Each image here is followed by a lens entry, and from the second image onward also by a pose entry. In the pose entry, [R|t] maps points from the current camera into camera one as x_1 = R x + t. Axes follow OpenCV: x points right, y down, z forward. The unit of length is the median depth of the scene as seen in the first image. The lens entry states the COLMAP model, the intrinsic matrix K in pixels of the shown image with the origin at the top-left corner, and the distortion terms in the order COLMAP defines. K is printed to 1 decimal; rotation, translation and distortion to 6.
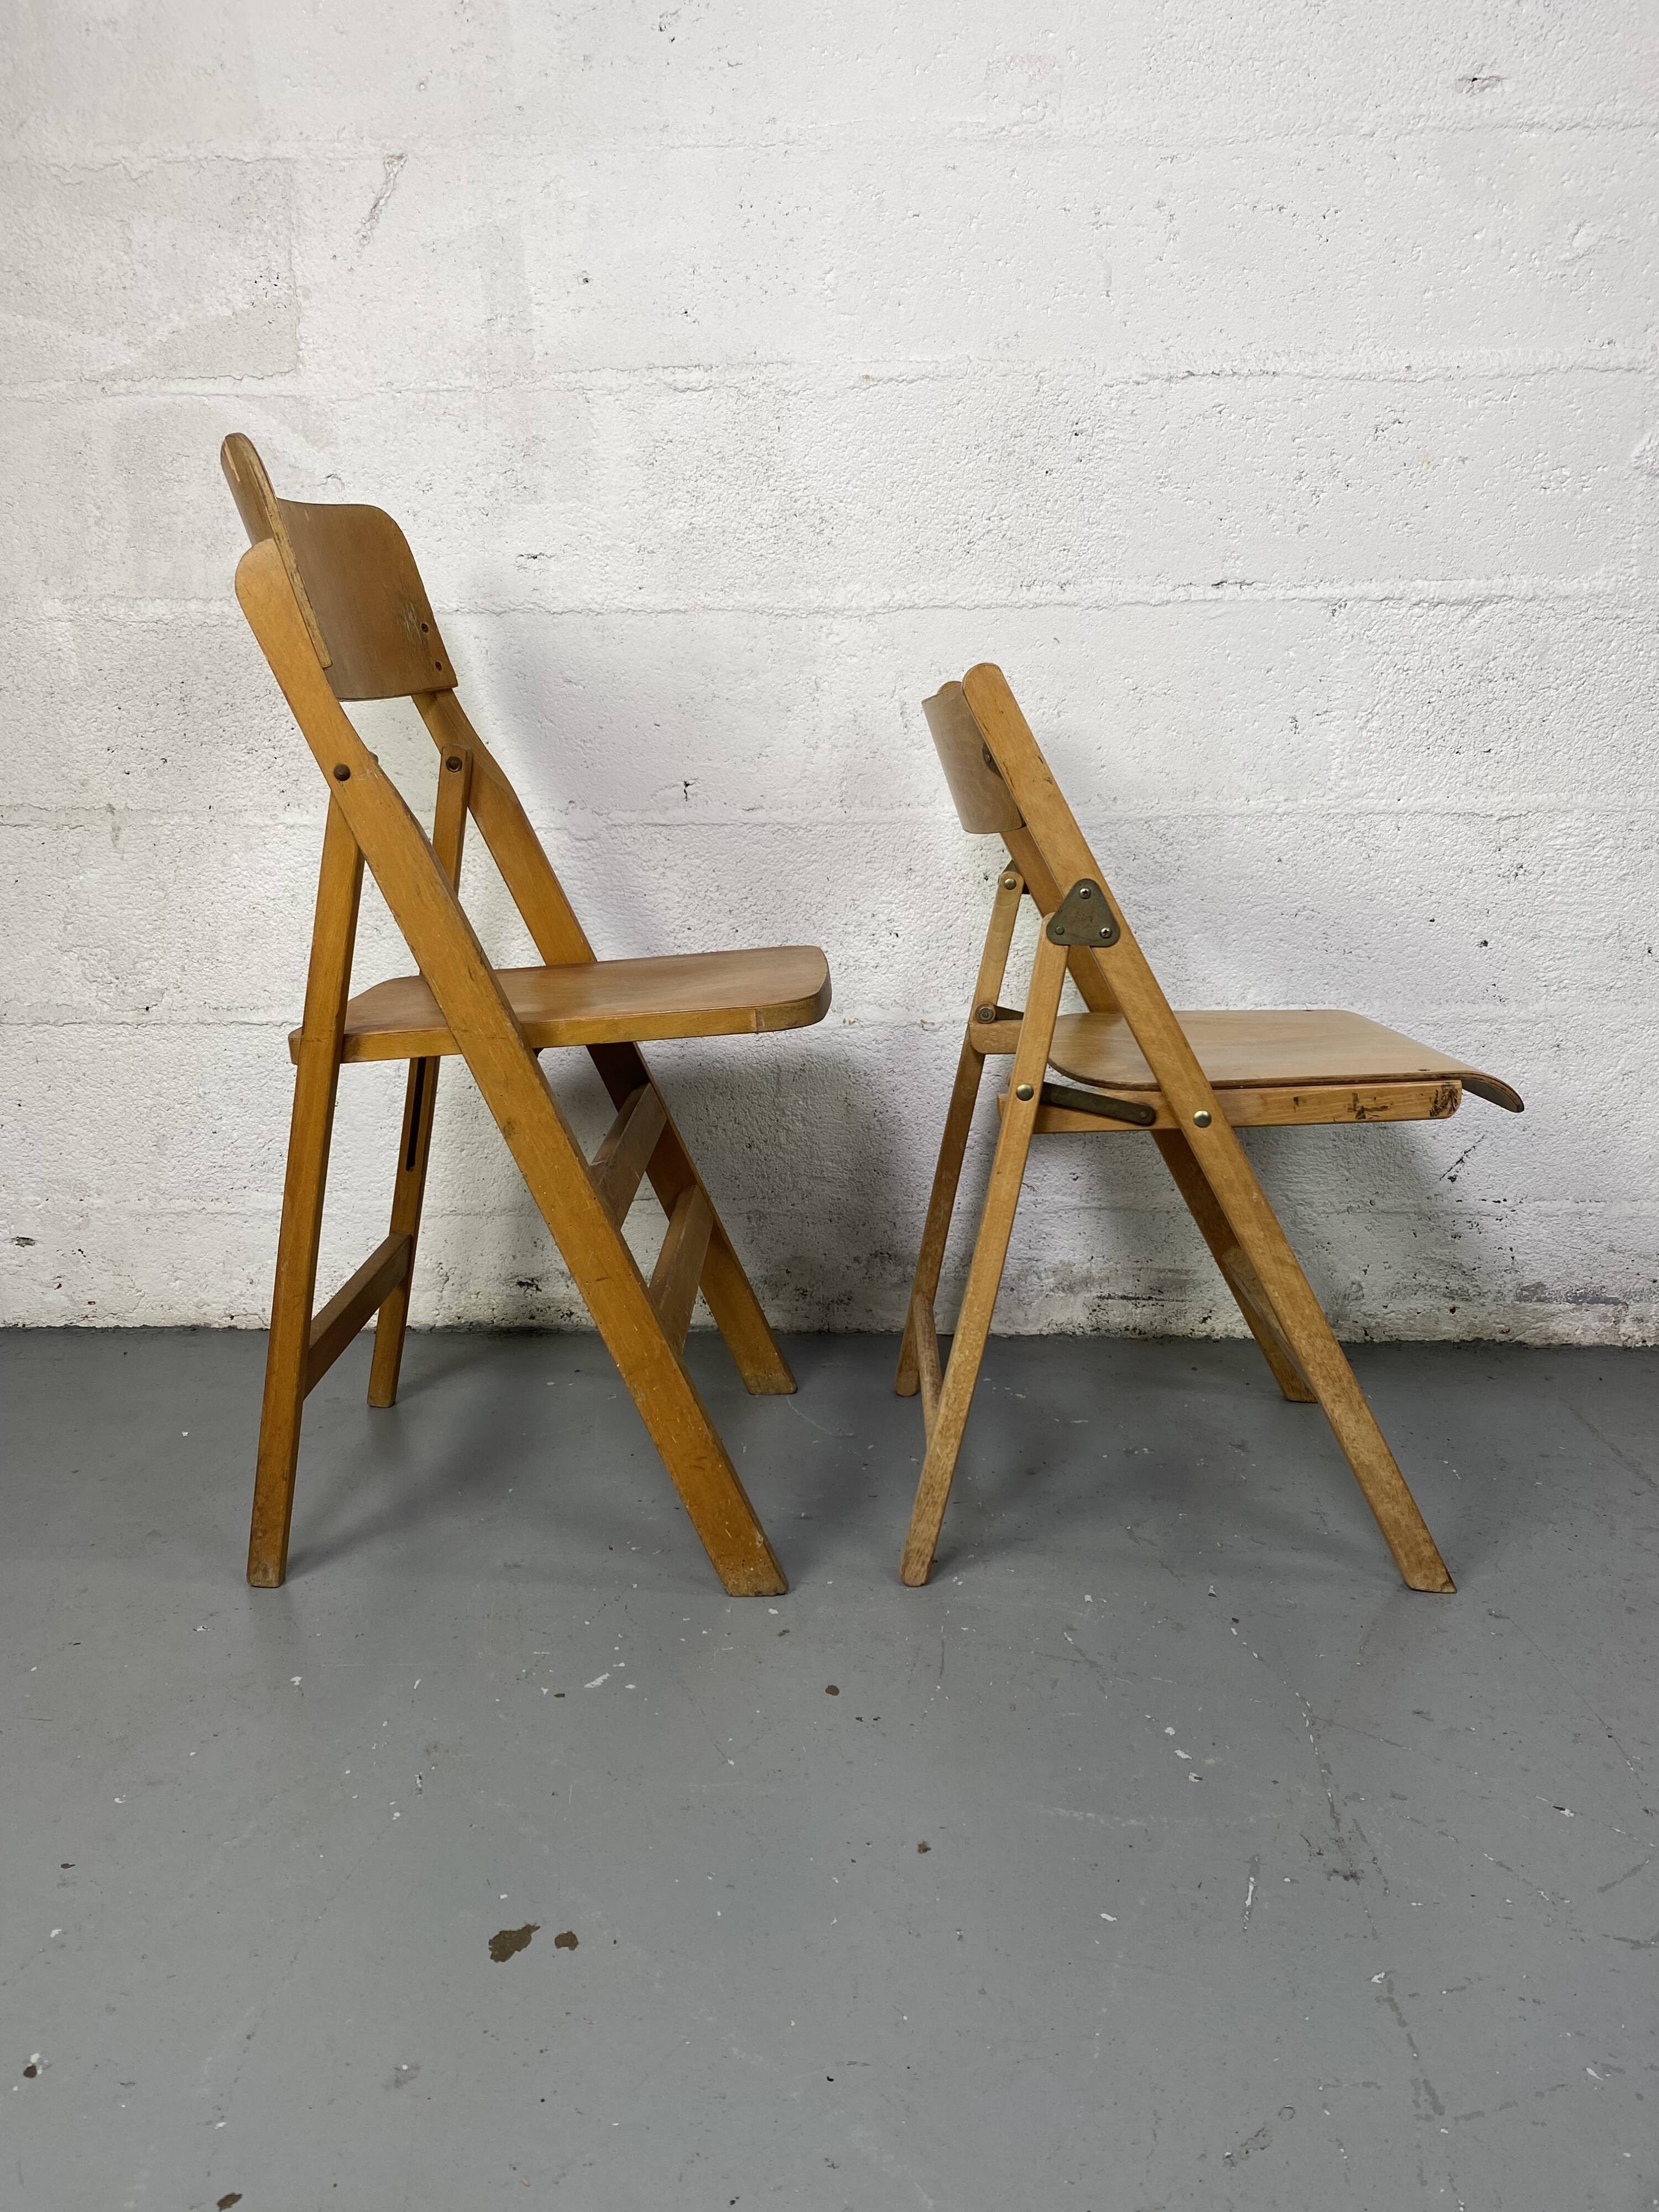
lens RADIAL K [[1679.1, 0, 812.3], [0, 1679.1, 1103.4], [0, 0, 1]] dist [0.008447, -0.007709]
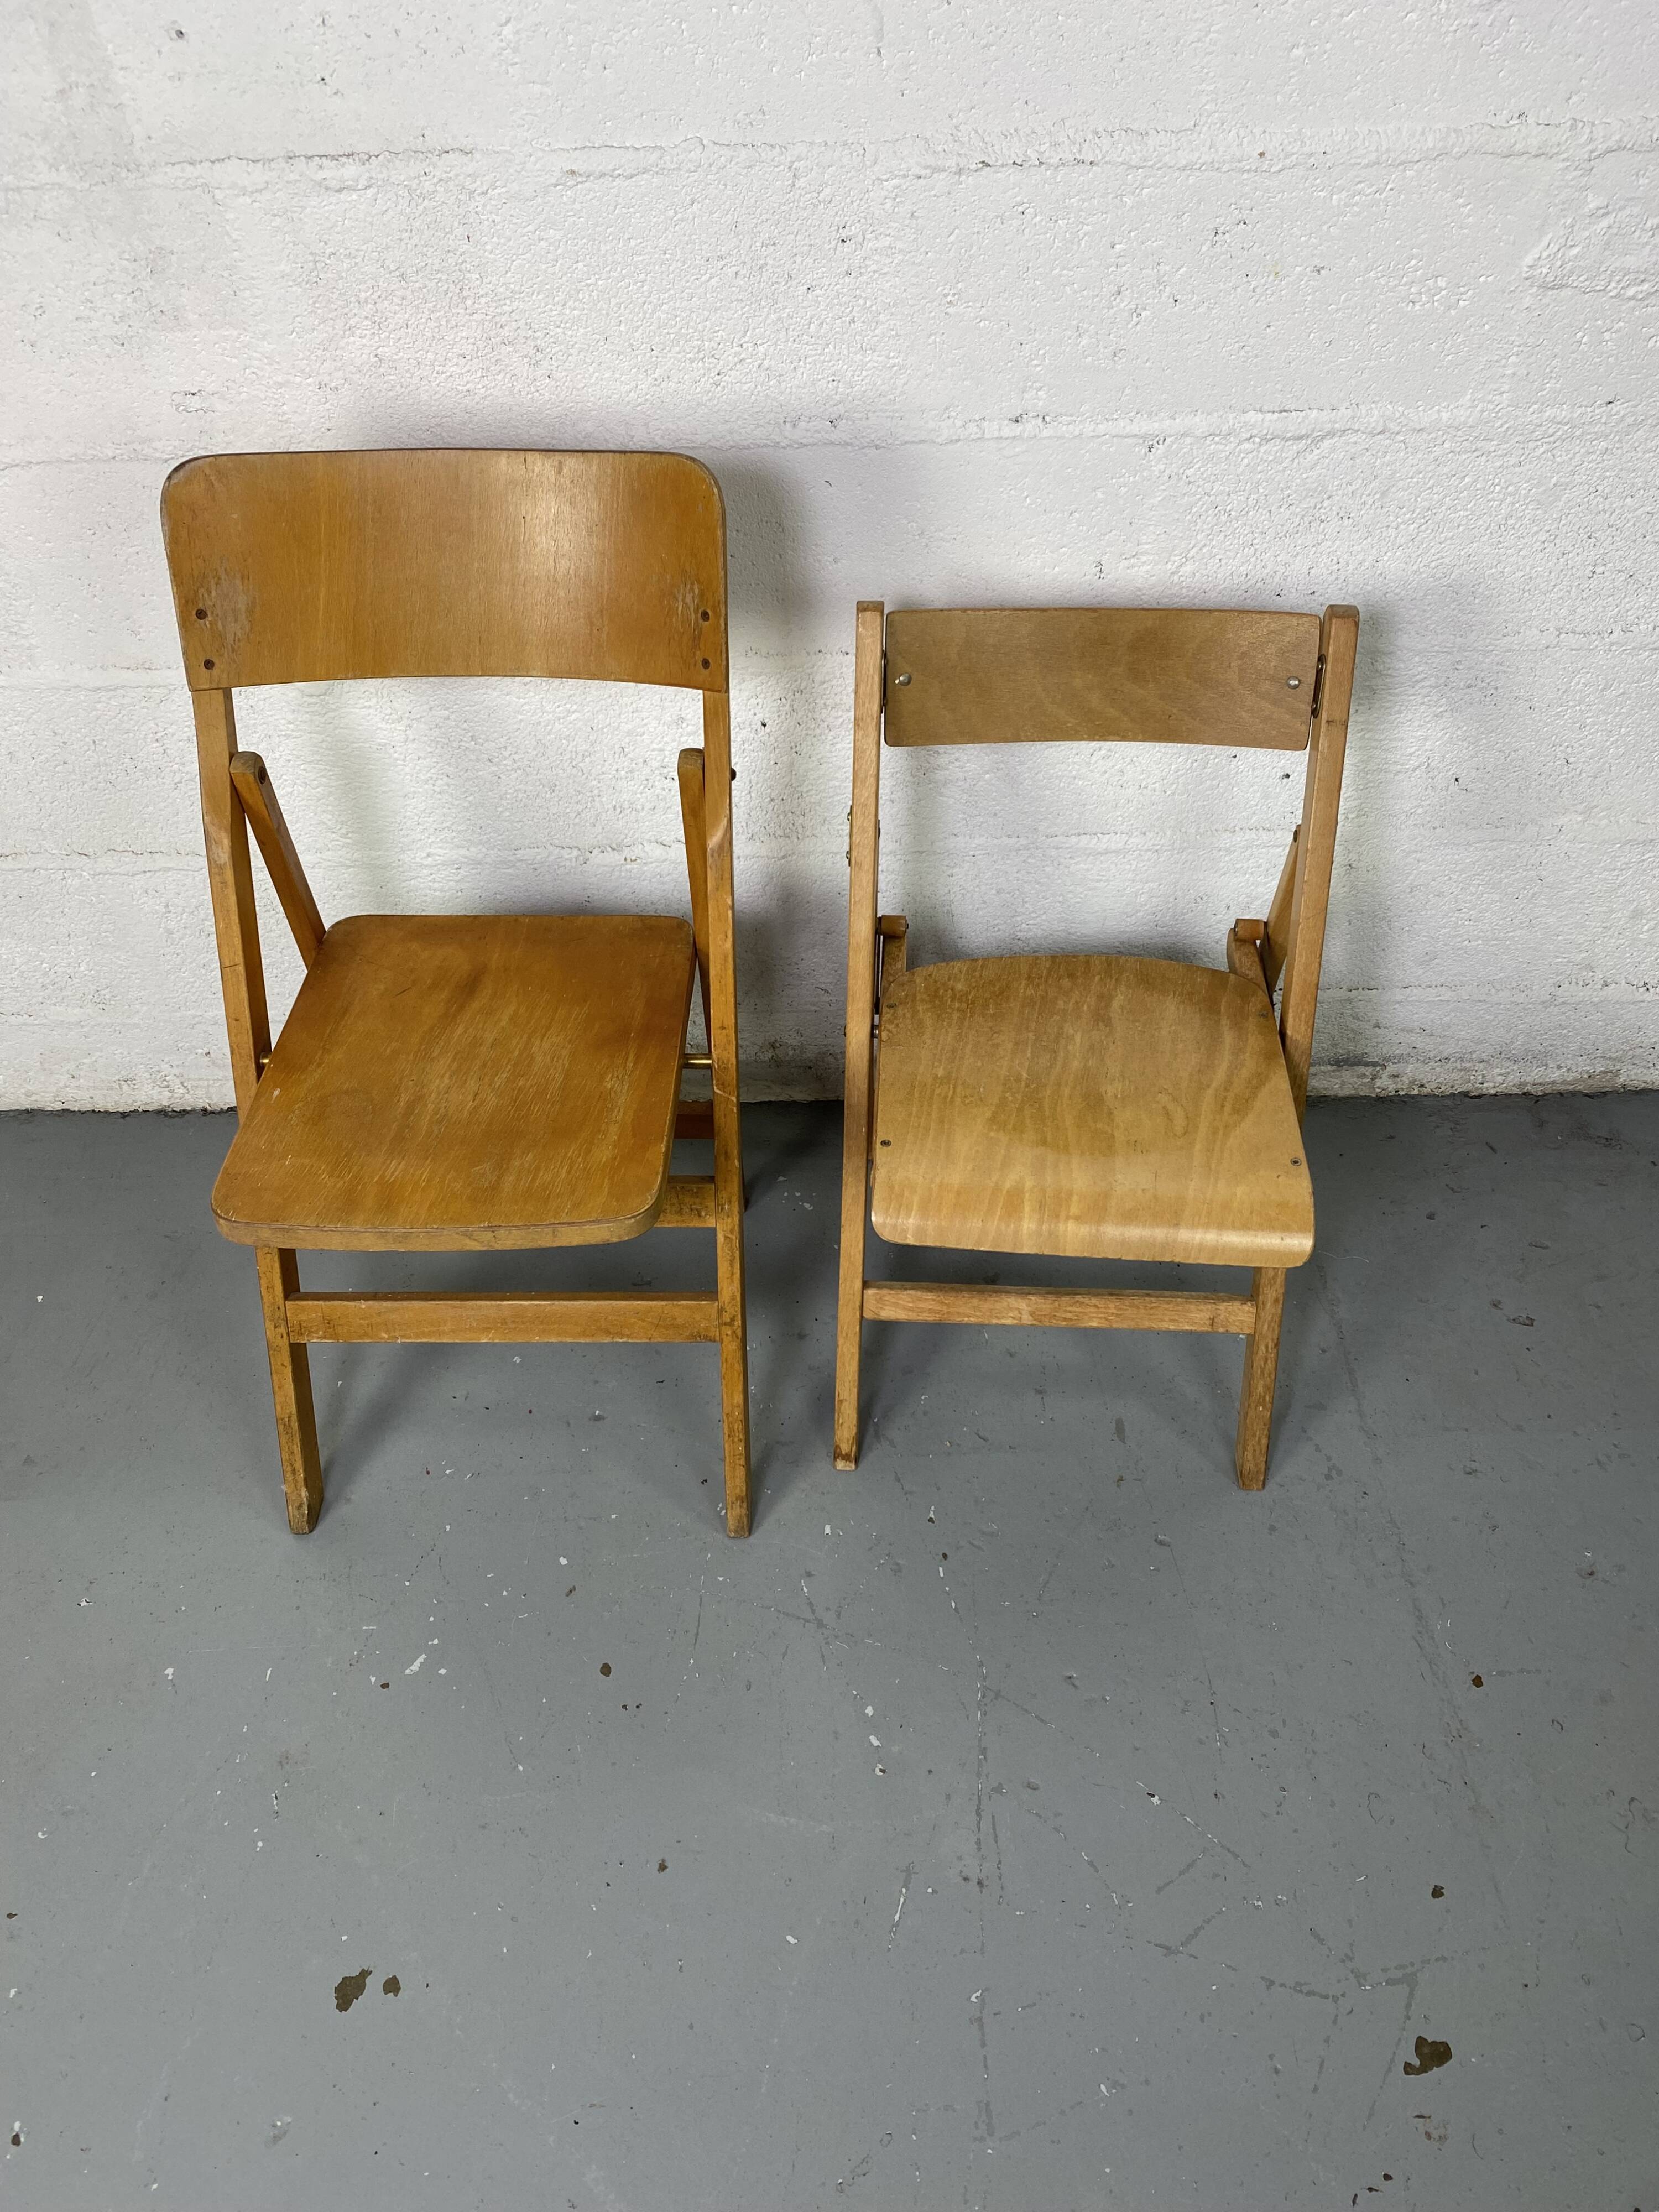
lens RADIAL K [[1679.1, 0, 817.0], [0, 1679.1, 1088.3], [0, 0, 1]] dist [0.008447, -0.007709]
pose [[0.998974, -0.038492, 0.023866, 0.110696], [0.020500, 0.854178, 0.519577, -0.472105], [-0.040385, -0.518554, 0.854090, 0.112160]]
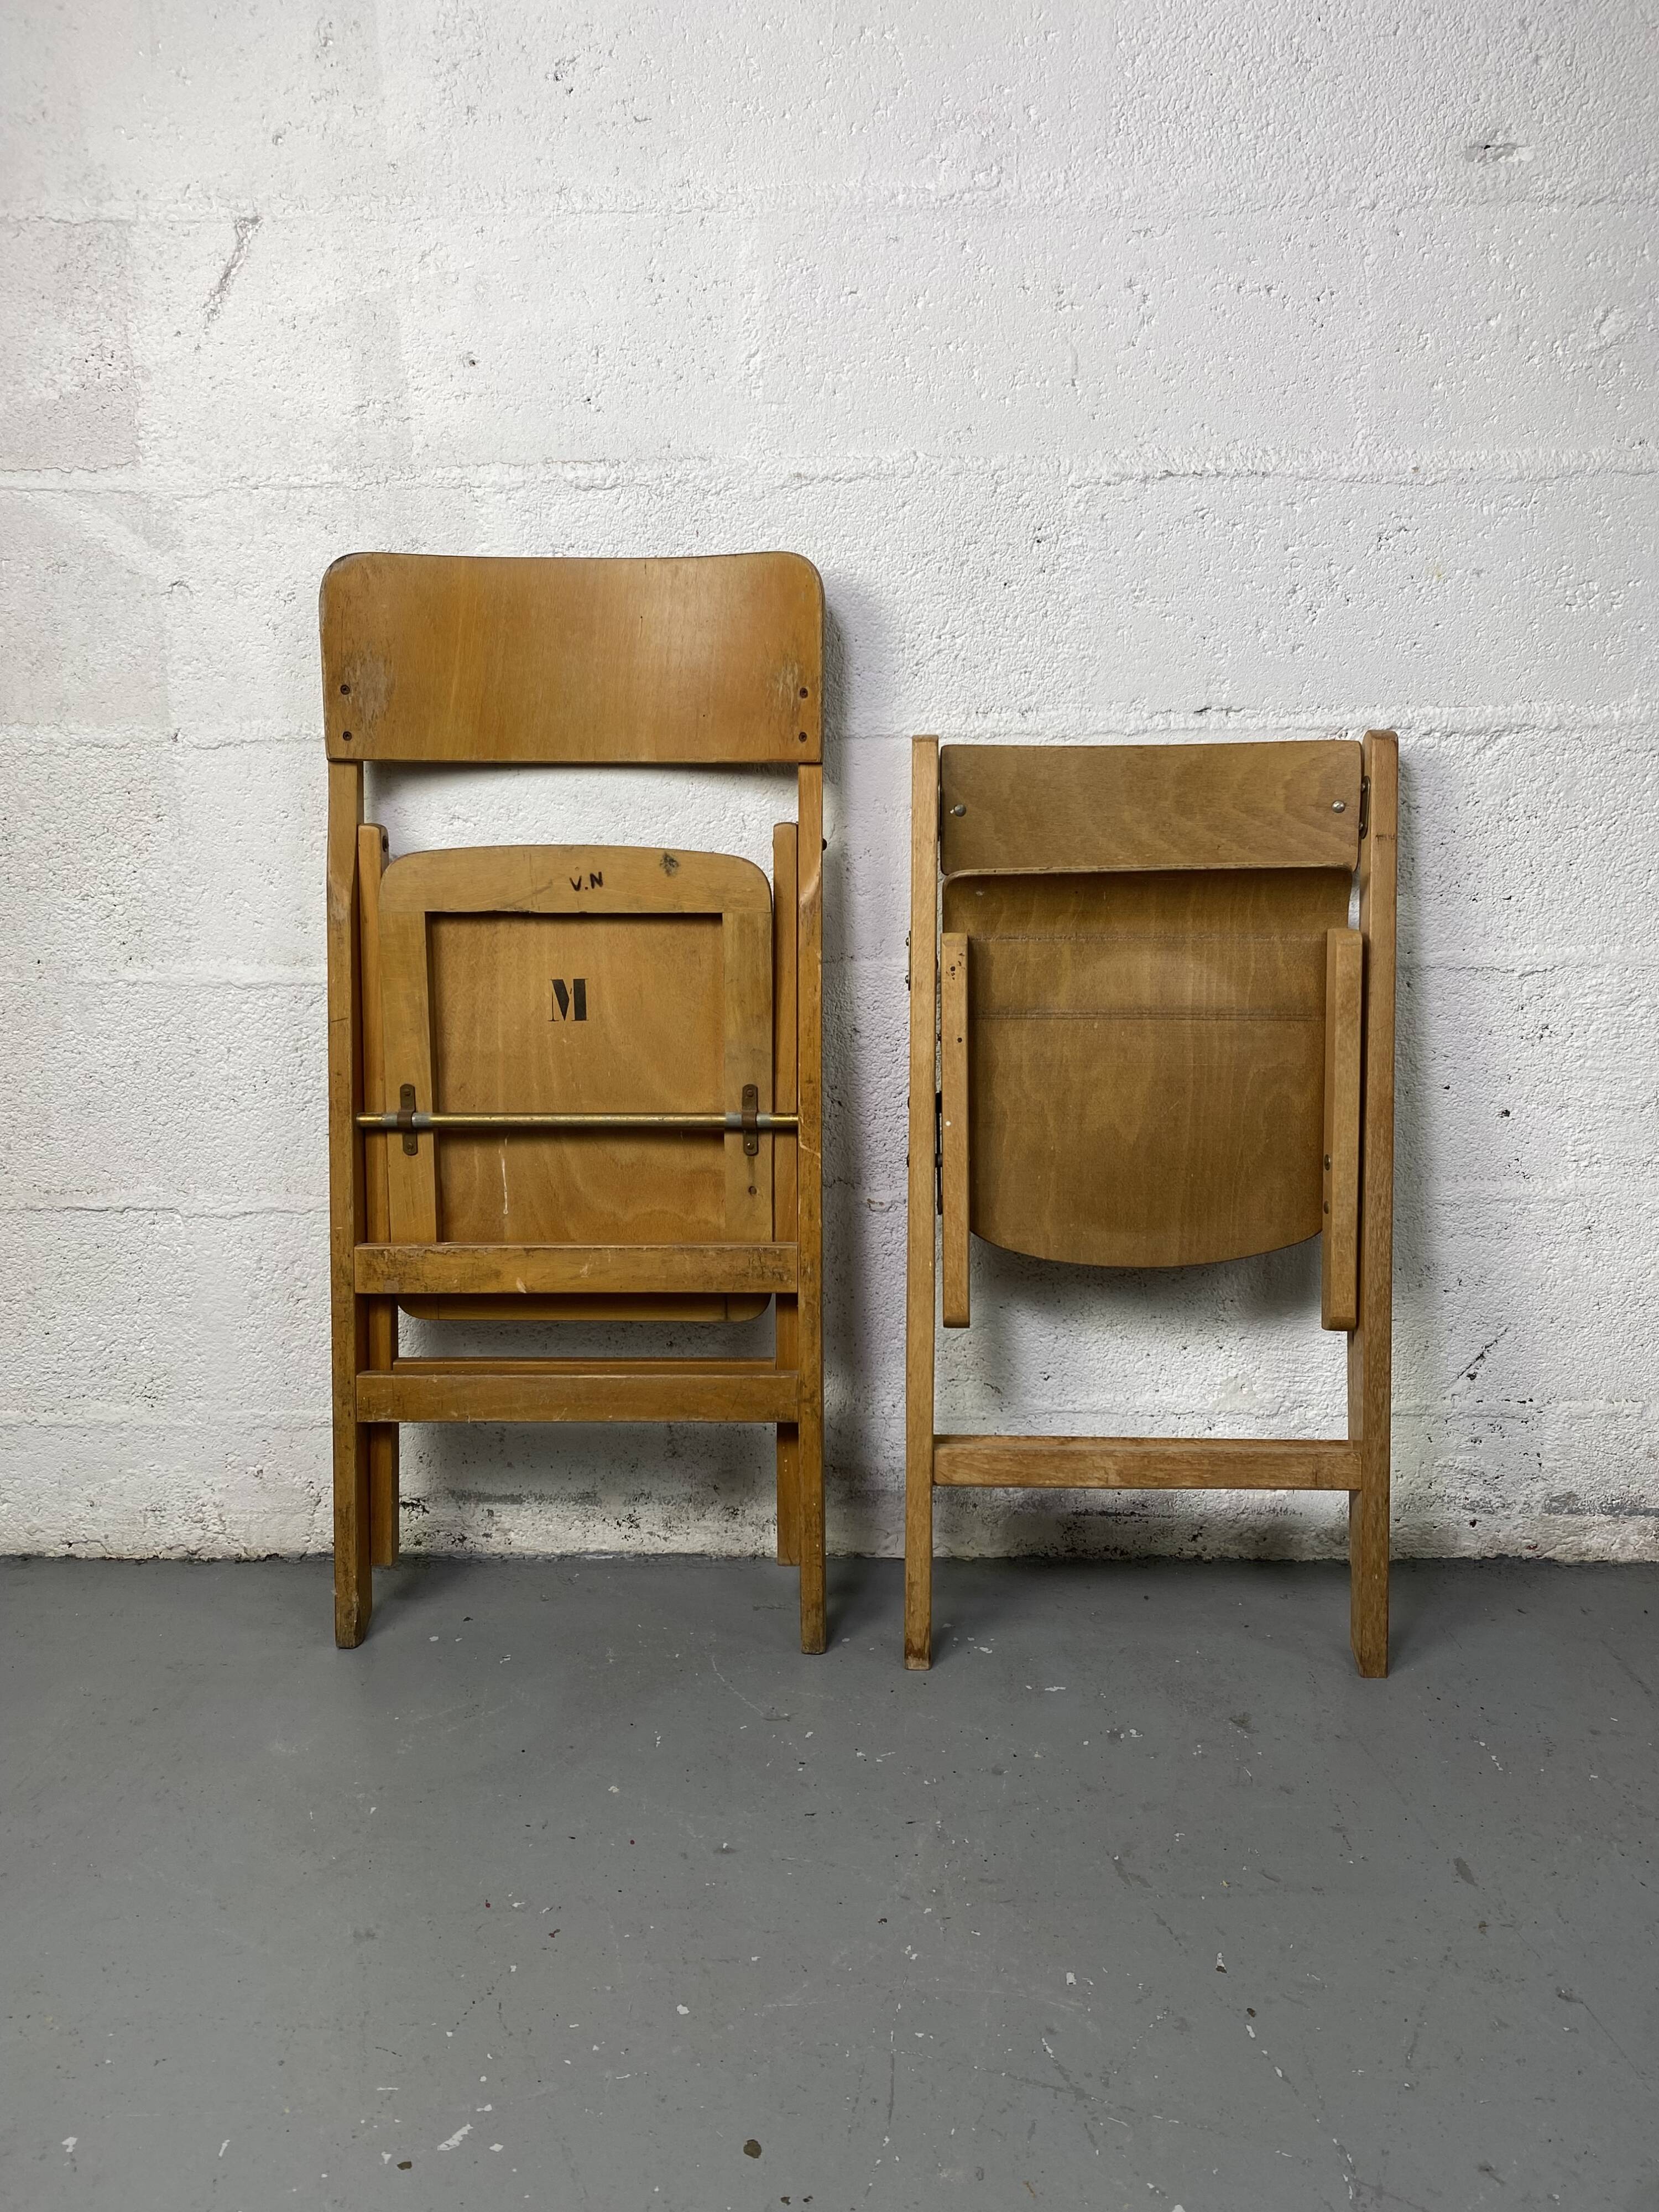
lens RADIAL K [[1679.1, 0, 820.8], [0, 1679.1, 1092.2], [0, 0, 1]] dist [0.008447, -0.007709]
pose [[0.999534, -0.005163, 0.030082, 0.016314], [0.005947, 0.999644, -0.026017, -0.090640], [-0.029937, 0.026184, 0.999209, 0.140304]]
